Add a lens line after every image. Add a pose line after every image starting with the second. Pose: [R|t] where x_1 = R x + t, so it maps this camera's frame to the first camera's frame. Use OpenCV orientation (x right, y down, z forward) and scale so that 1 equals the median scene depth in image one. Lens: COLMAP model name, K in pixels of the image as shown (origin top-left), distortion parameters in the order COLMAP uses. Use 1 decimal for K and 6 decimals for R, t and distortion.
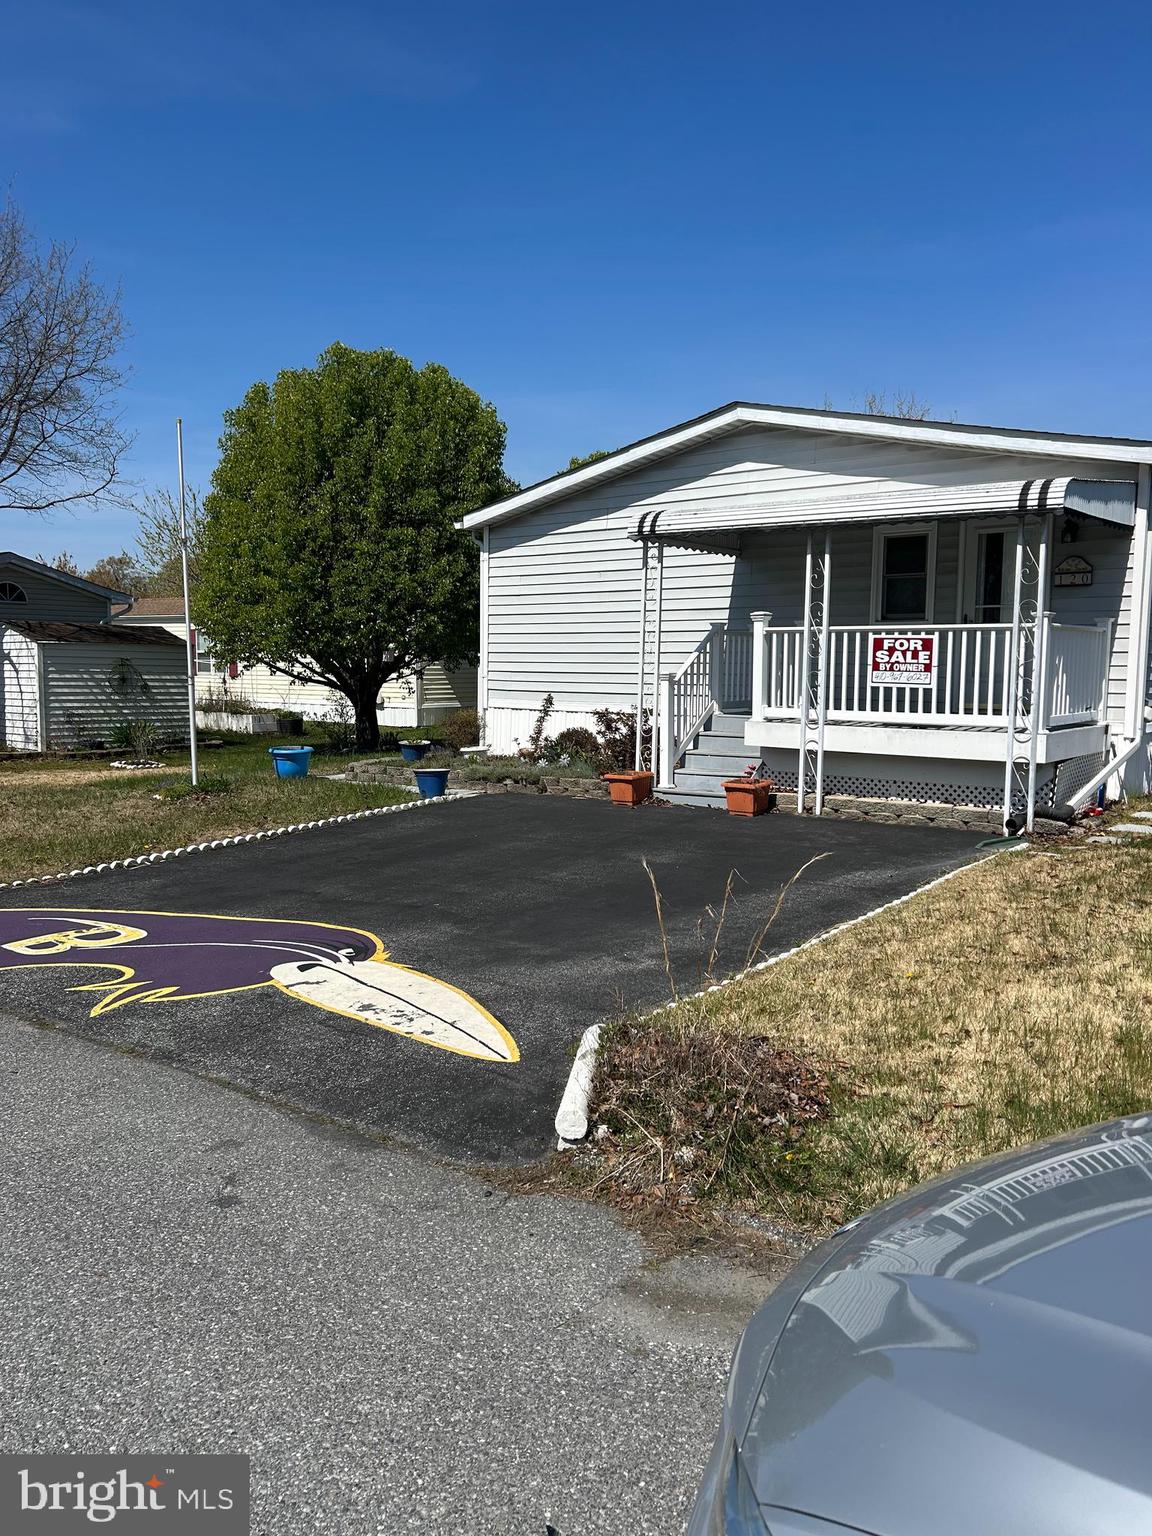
lens RADIAL K [[1158.1, 0, 560.8], [0, 1158.1, 783.4], [0, 0, 1]] dist [0.045869, -0.045343]
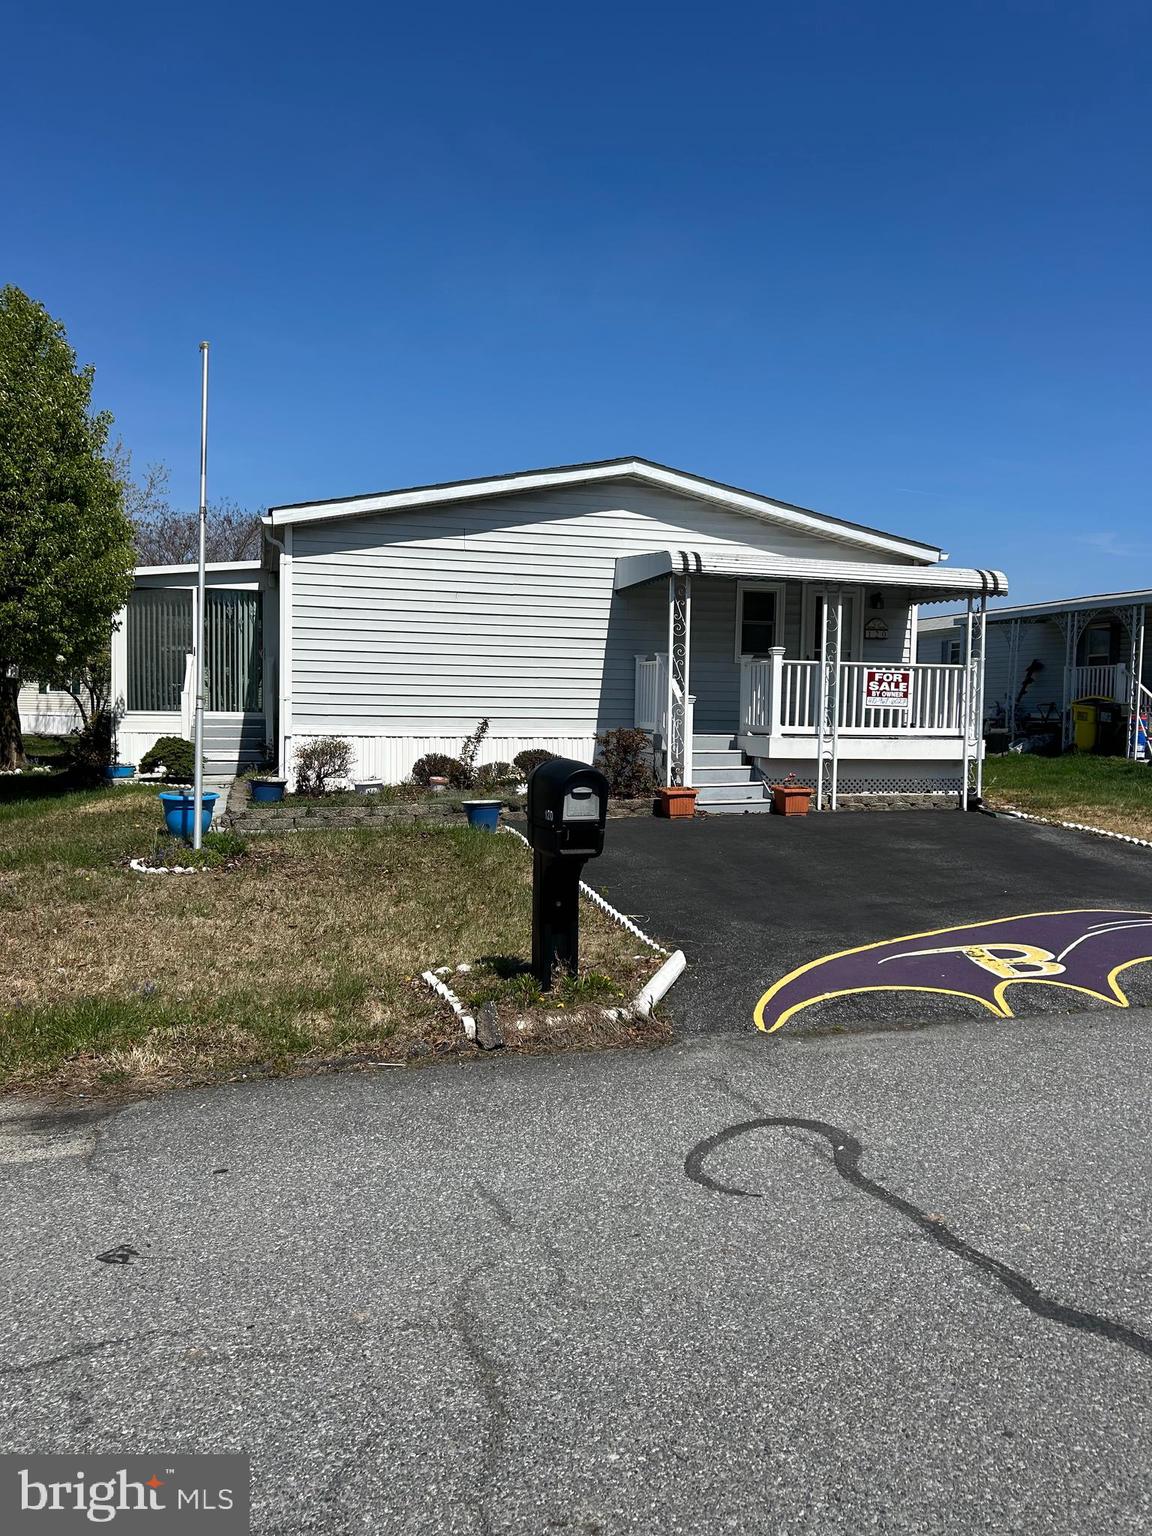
lens RADIAL K [[1158.1, 0, 573.7], [0, 1158.1, 764.7], [0, 0, 1]] dist [0.045869, -0.045343]
pose [[0.561809, -0.041961, 0.826202, -1.012091], [0.074060, 0.997254, 0.000289, -0.044904], [-0.823946, 0.061026, 0.563373, 0.537389]]
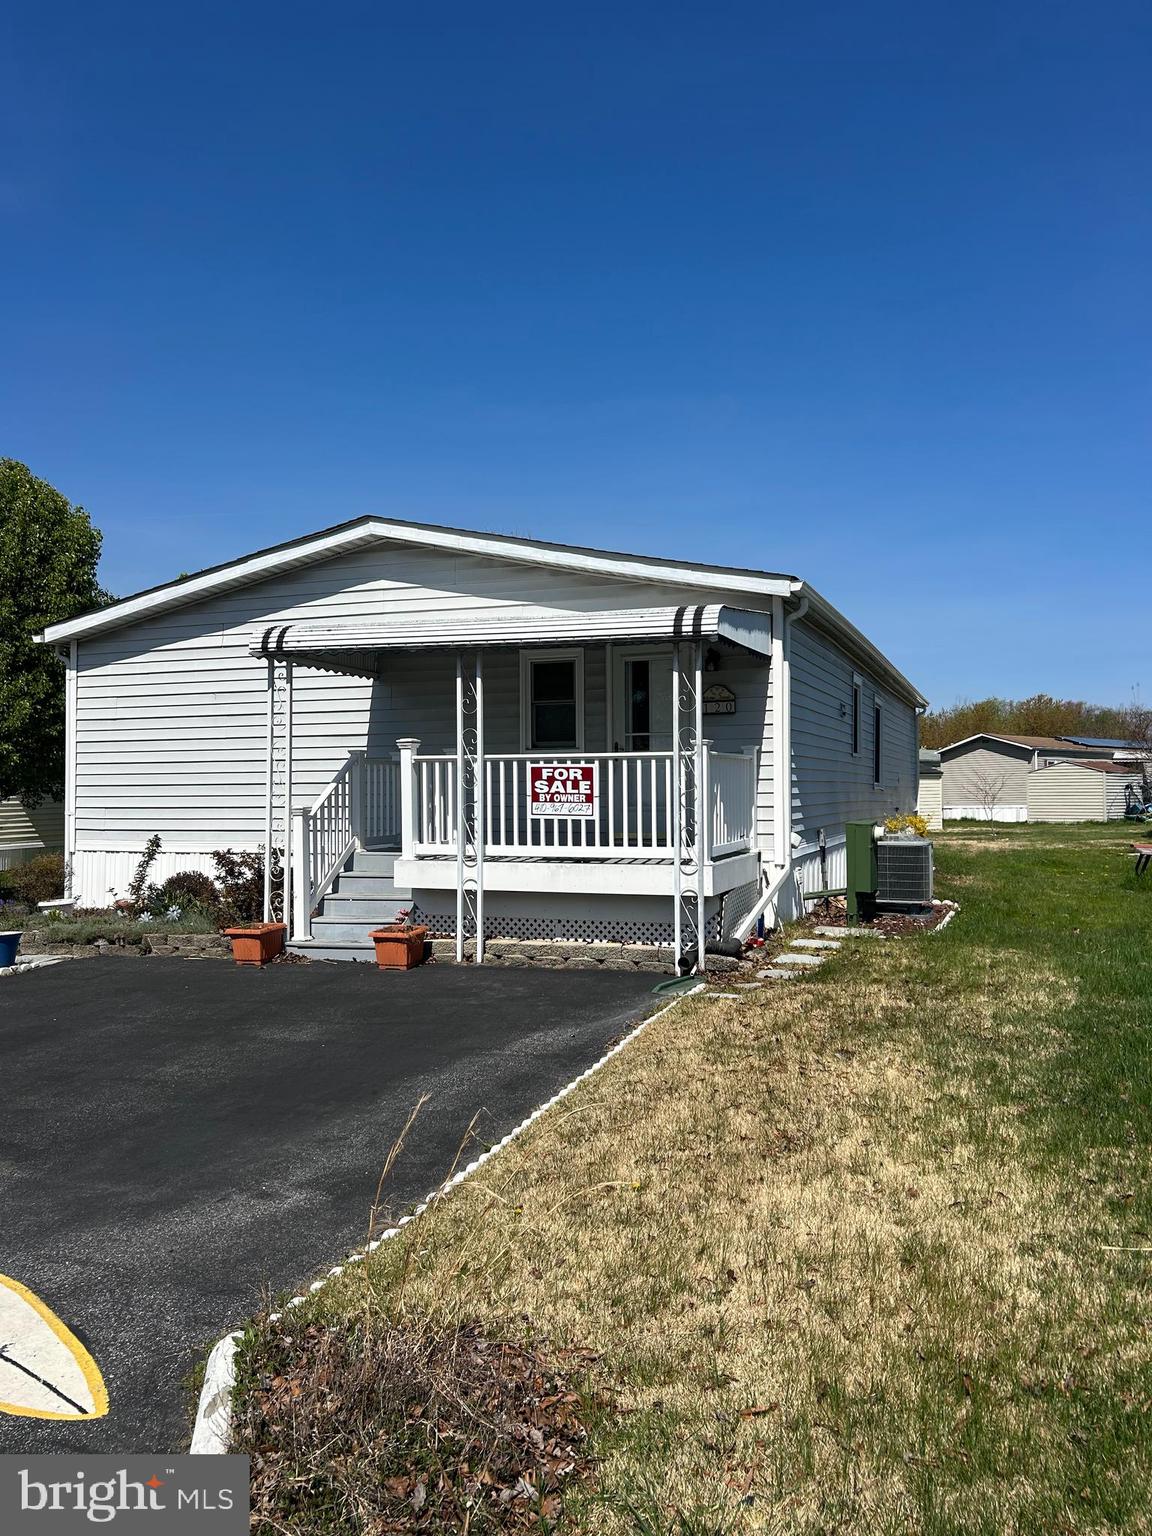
lens RADIAL K [[1158.1, 0, 601.9], [0, 1158.1, 756.1], [0, 0, 1]] dist [0.045869, -0.045343]
pose [[0.936840, -0.006041, 0.349706, -0.001592], [0.051560, 0.991313, -0.120999, -0.018712], [-0.345937, 0.131388, 0.929013, 0.119983]]
